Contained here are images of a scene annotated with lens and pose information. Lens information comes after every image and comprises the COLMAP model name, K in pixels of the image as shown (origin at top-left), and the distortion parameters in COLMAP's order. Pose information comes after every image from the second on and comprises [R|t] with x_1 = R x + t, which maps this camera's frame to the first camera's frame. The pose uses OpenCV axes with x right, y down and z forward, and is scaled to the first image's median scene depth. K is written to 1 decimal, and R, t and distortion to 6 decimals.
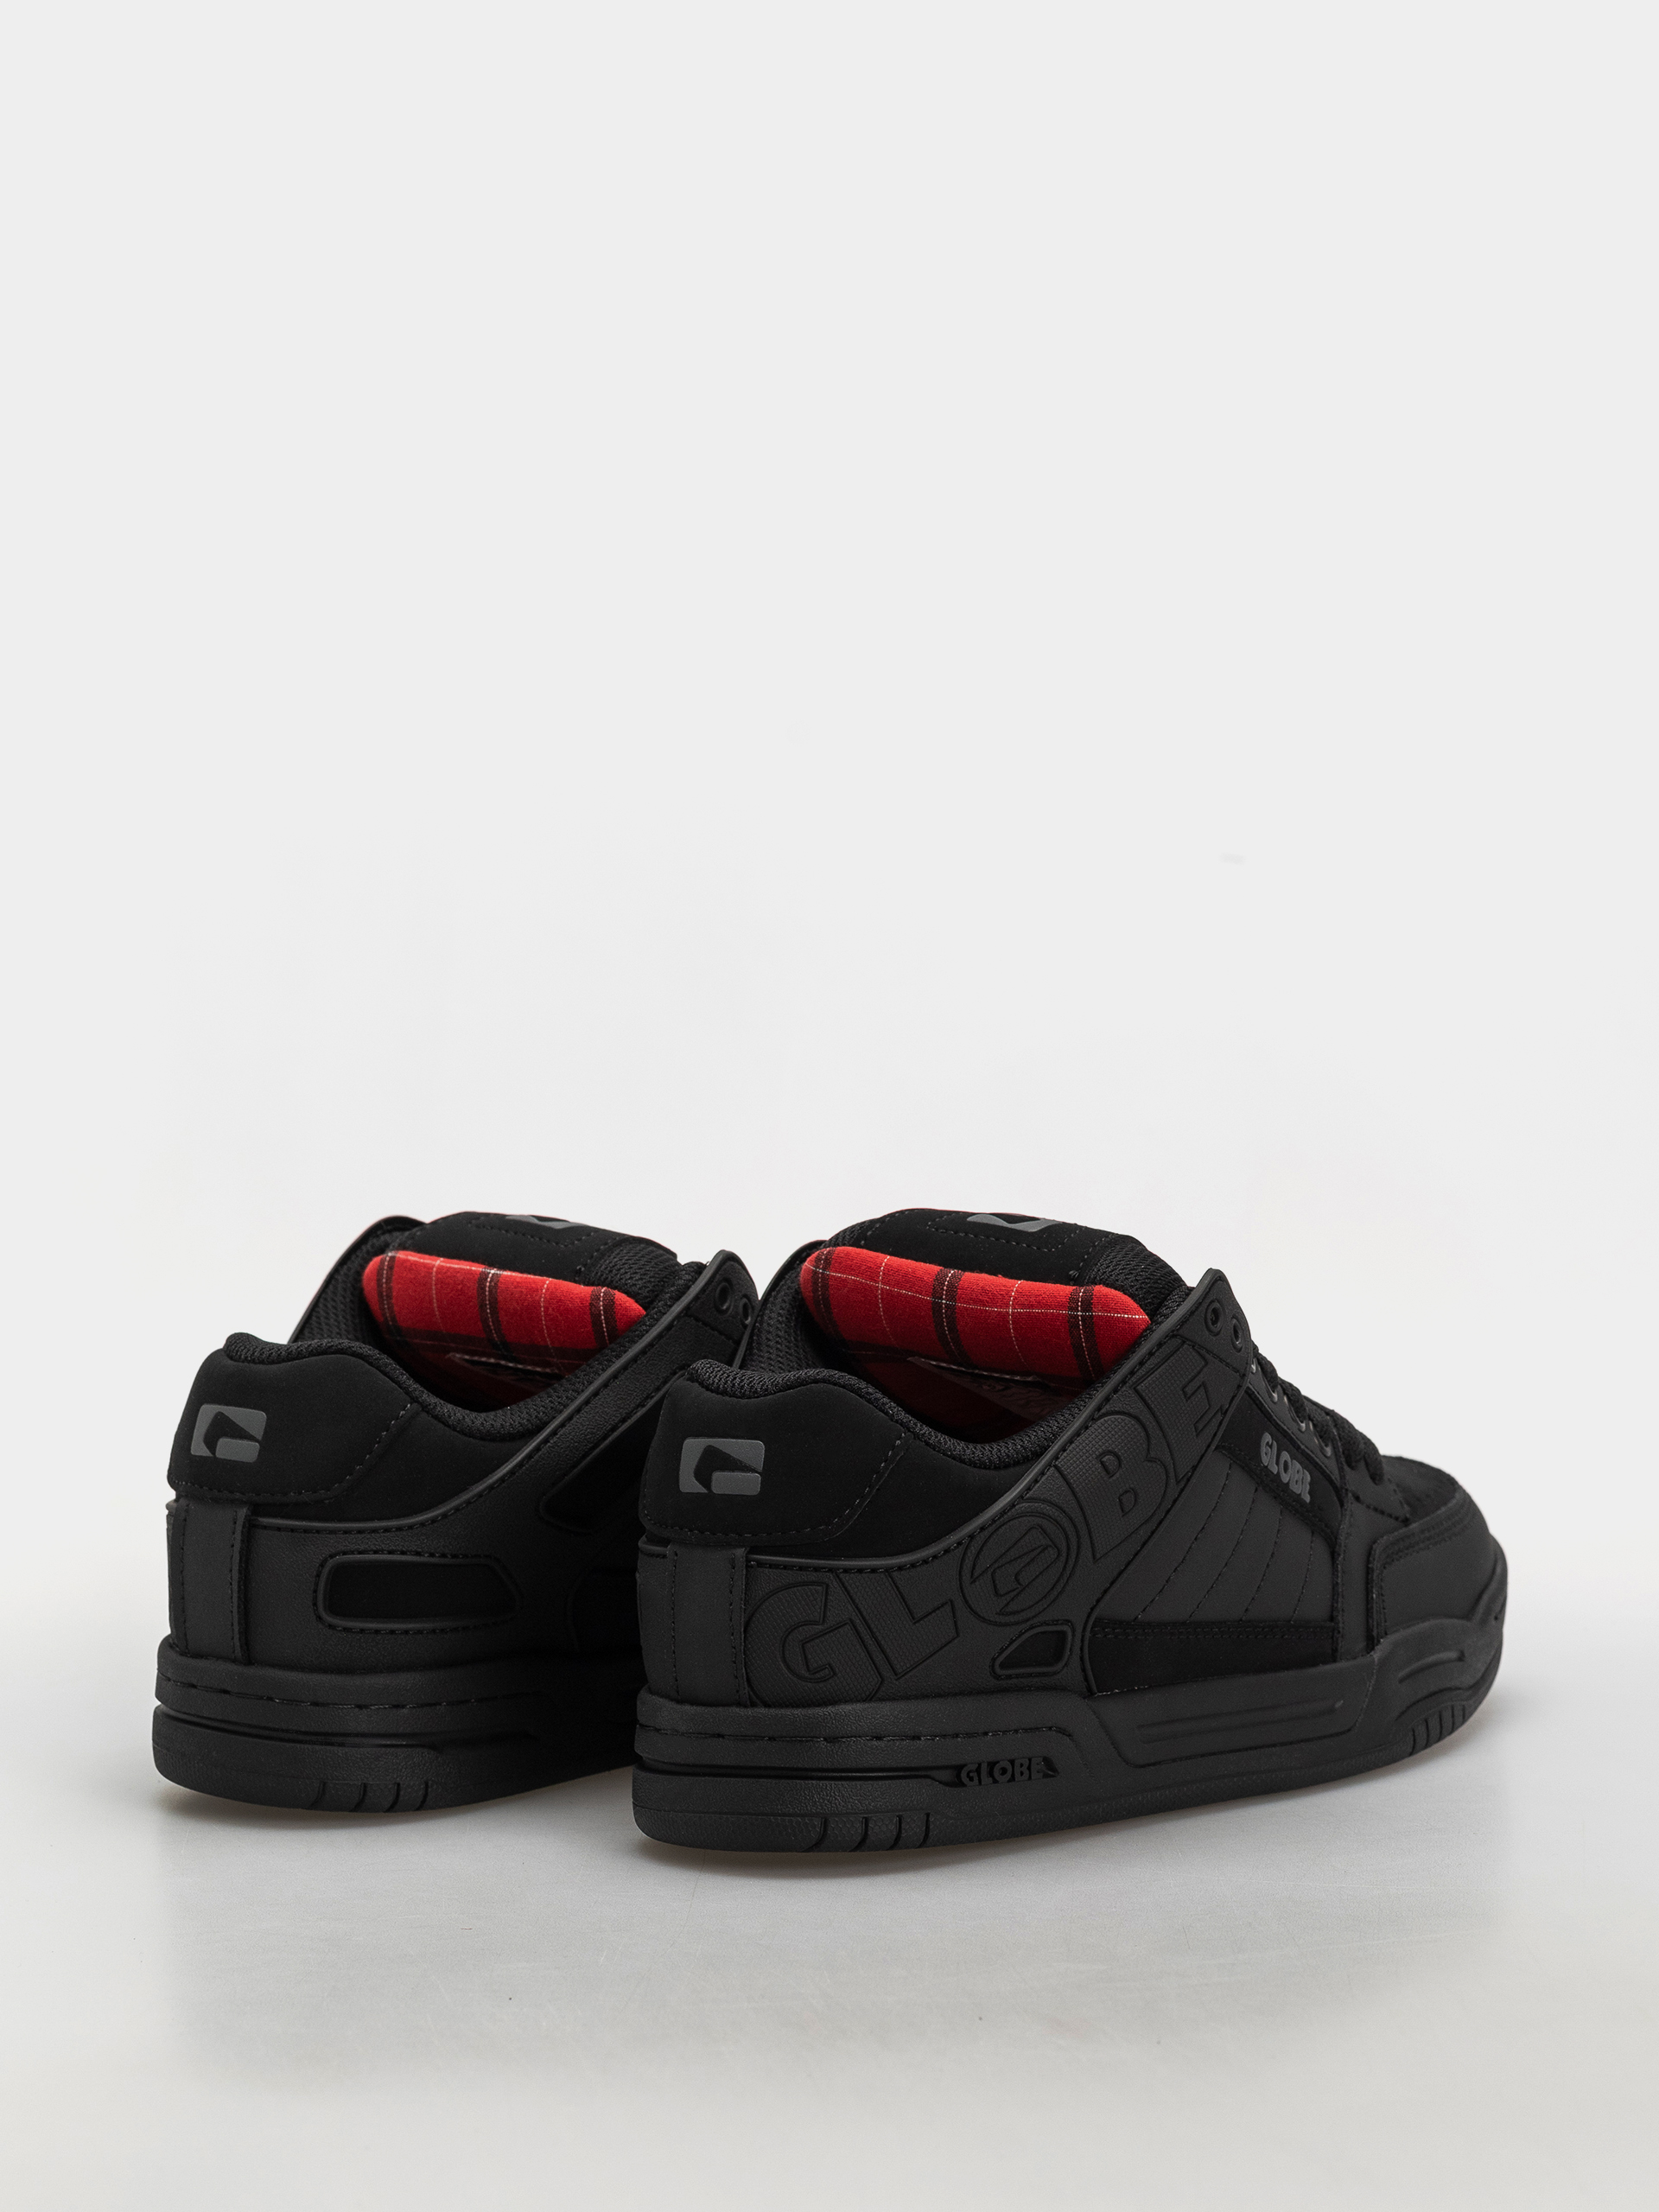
lens RADIAL K [[6532.1, 0, 829.5], [0, 6532.1, 1106.0], [0, 0, 1]] dist [0.078778, 1.020379]
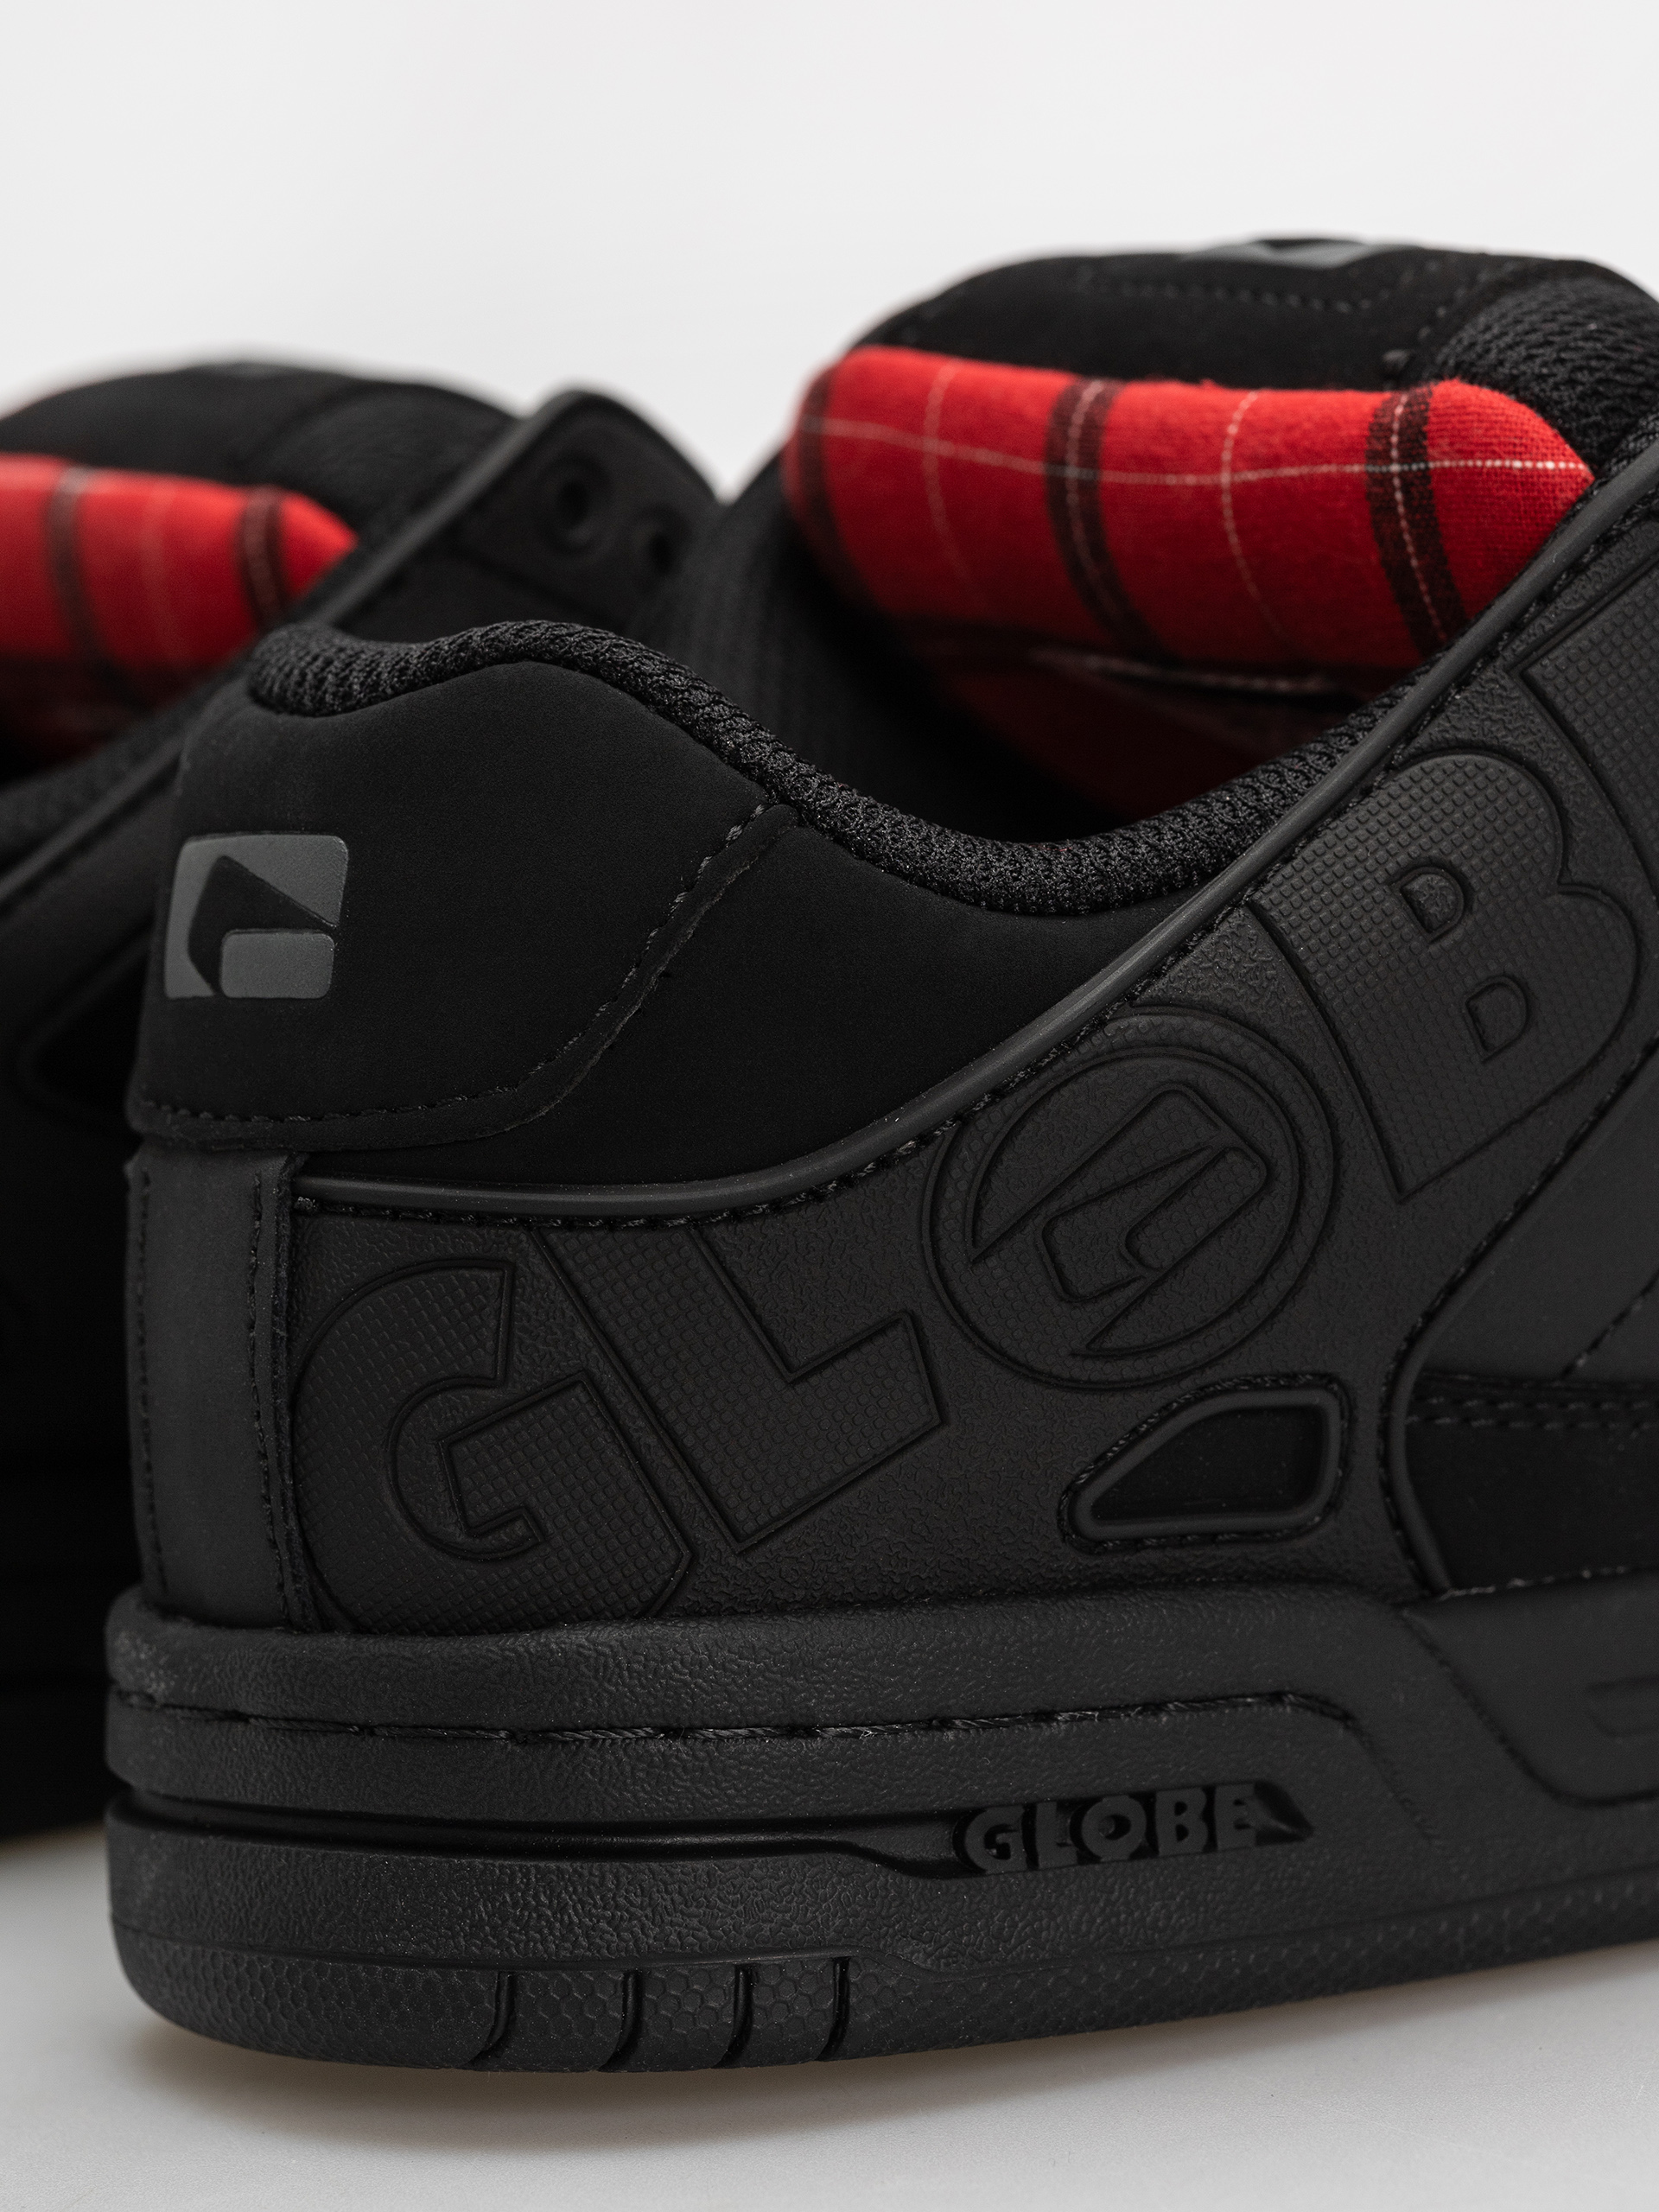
lens RADIAL K [[6532.1, 0, 829.5], [0, 6532.1, 1106.0], [0, 0, 1]] dist [0.078778, 1.020379]
pose [[0.967257, -0.008949, -0.253642, 0.097146], [0.018323, 0.999233, 0.034617, 0.053381], [0.253137, -0.038131, 0.966679, 0.676572]]
